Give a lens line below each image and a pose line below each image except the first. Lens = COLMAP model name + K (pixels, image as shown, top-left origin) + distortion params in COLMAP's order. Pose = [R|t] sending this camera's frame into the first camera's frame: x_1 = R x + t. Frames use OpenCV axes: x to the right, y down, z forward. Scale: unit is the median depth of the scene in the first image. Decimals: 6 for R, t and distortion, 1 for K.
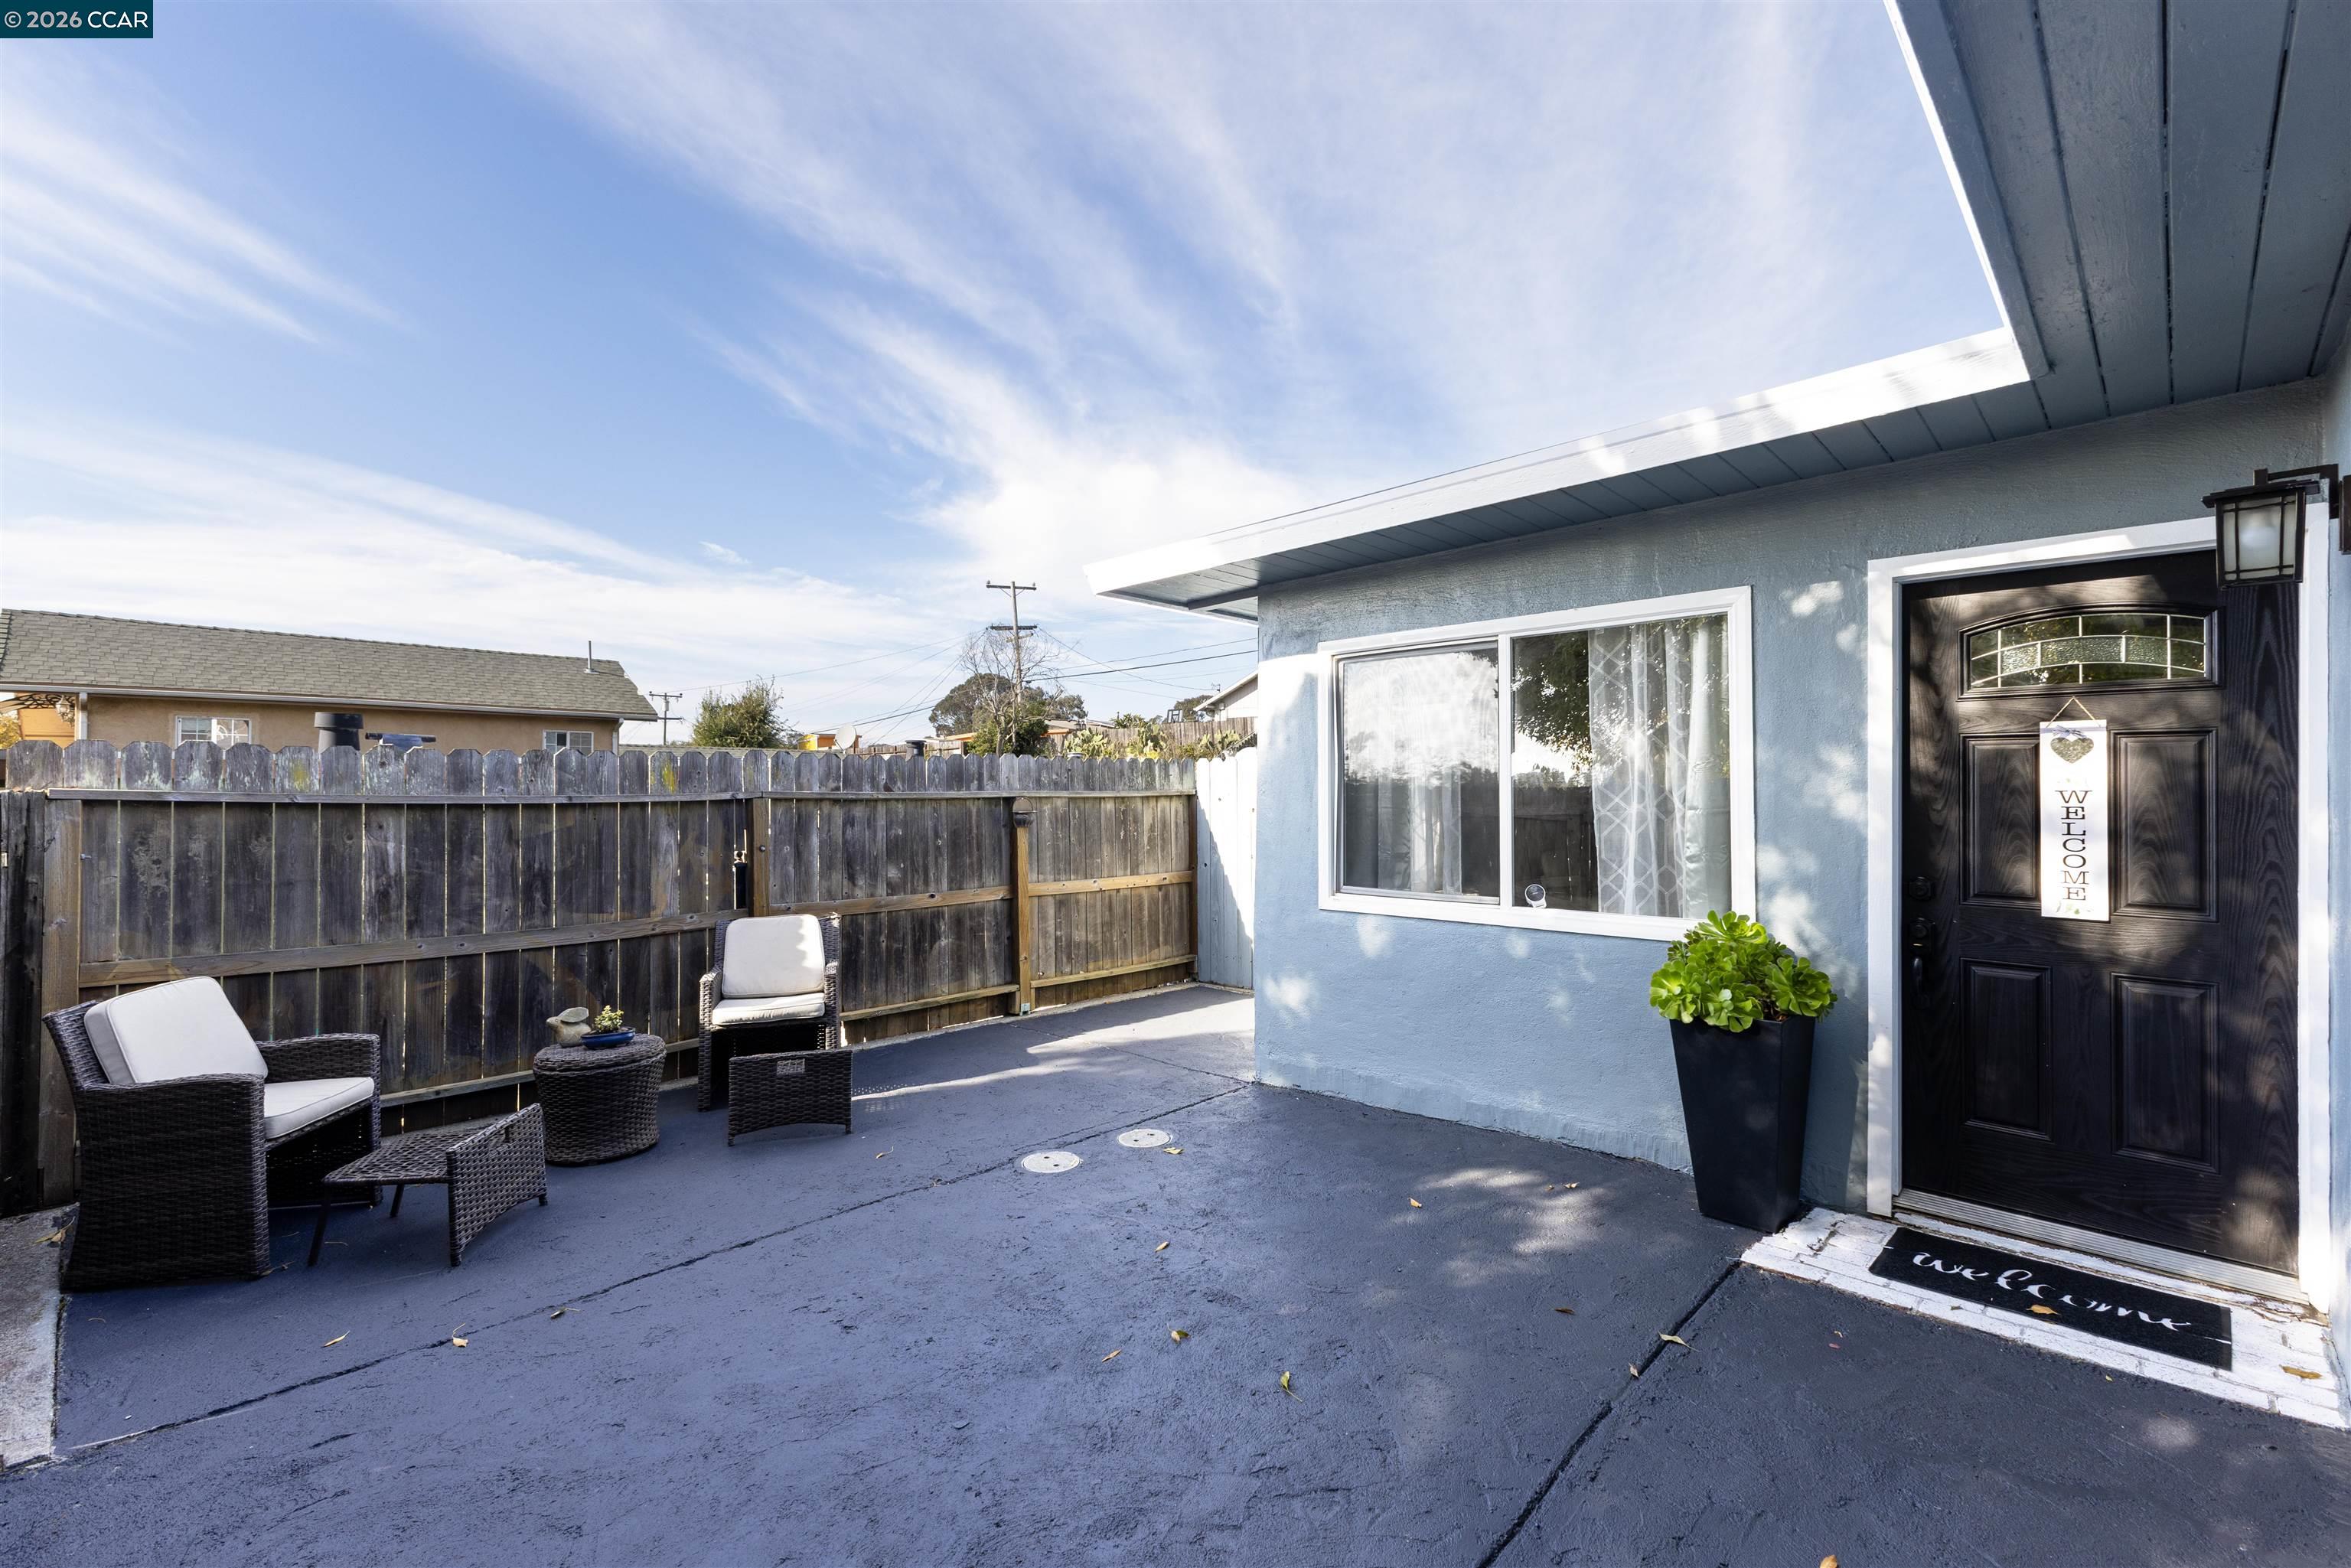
lens RADIAL K [[1035.7, 0, 1169.4], [0, 1035.7, 785.0], [0, 0, 1]] dist [0.010271, -0.001638]
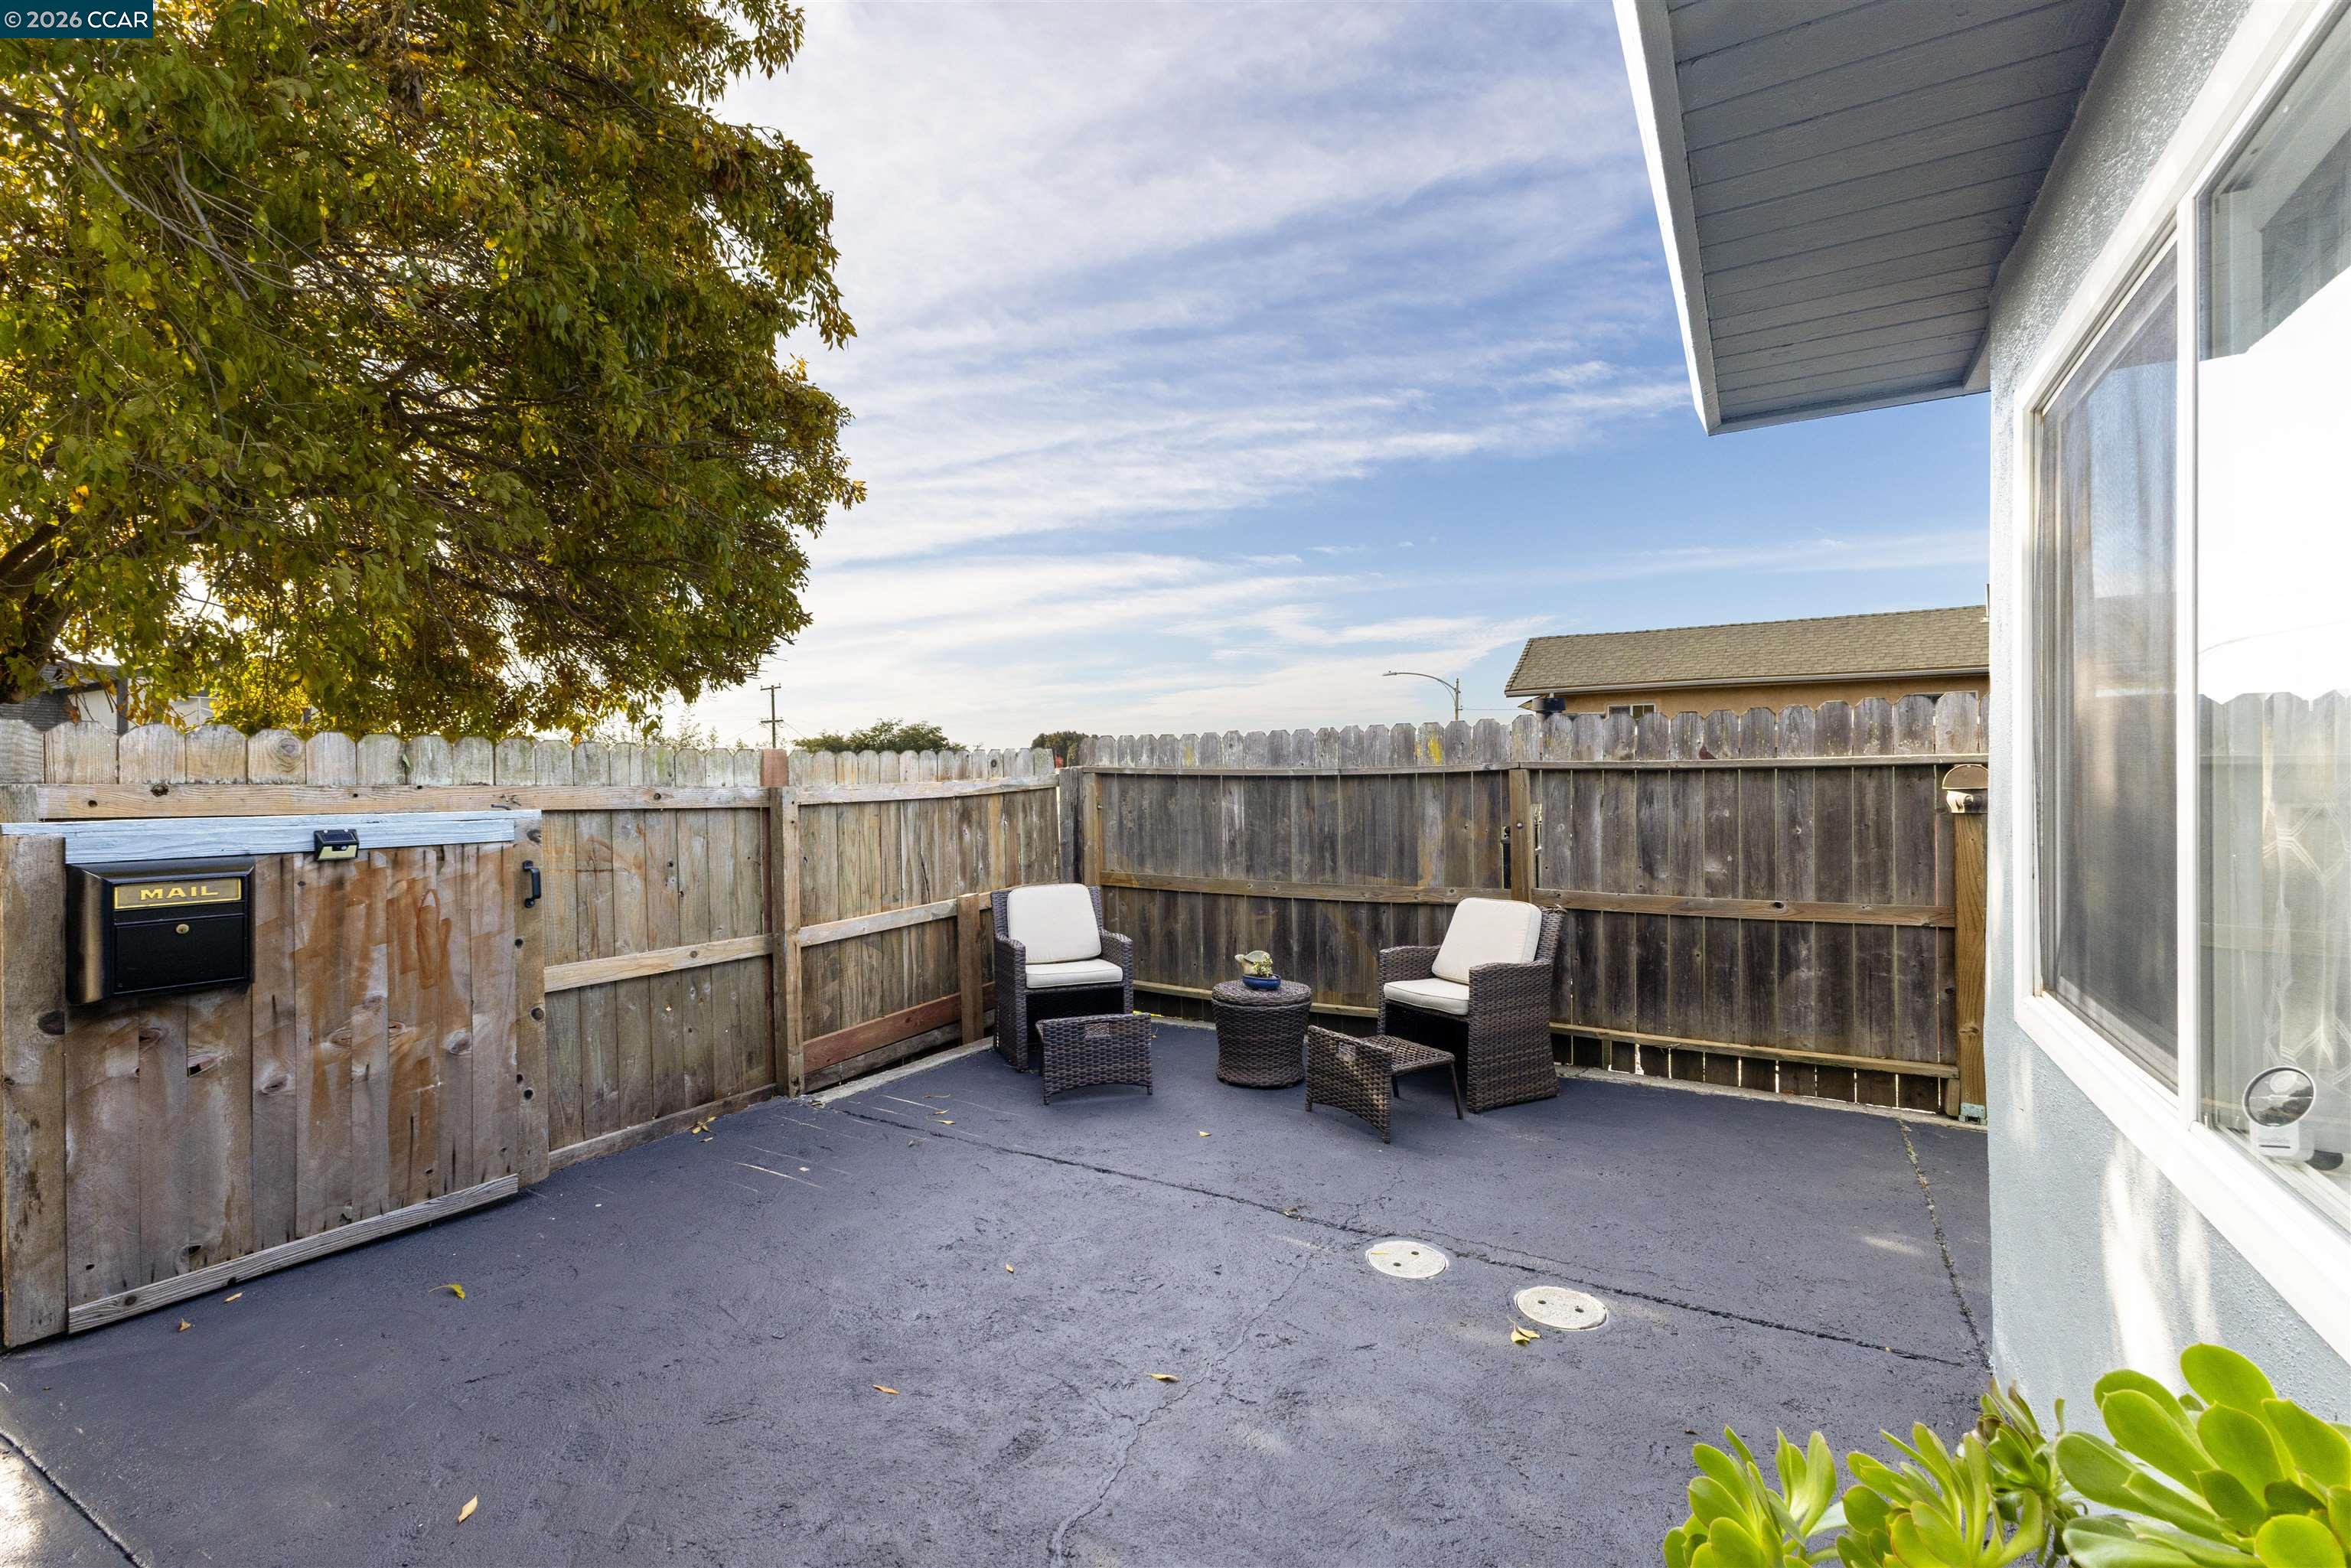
lens RADIAL K [[1035.7, 0, 1174.3], [0, 1035.7, 787.6], [0, 0, 1]] dist [0.010271, -0.001638]
pose [[0.238842, 0.011520, -0.970990, 0.468010], [0.018686, 0.999690, 0.016456, 0.009154], [0.970879, -0.022074, 0.238553, 0.555663]]
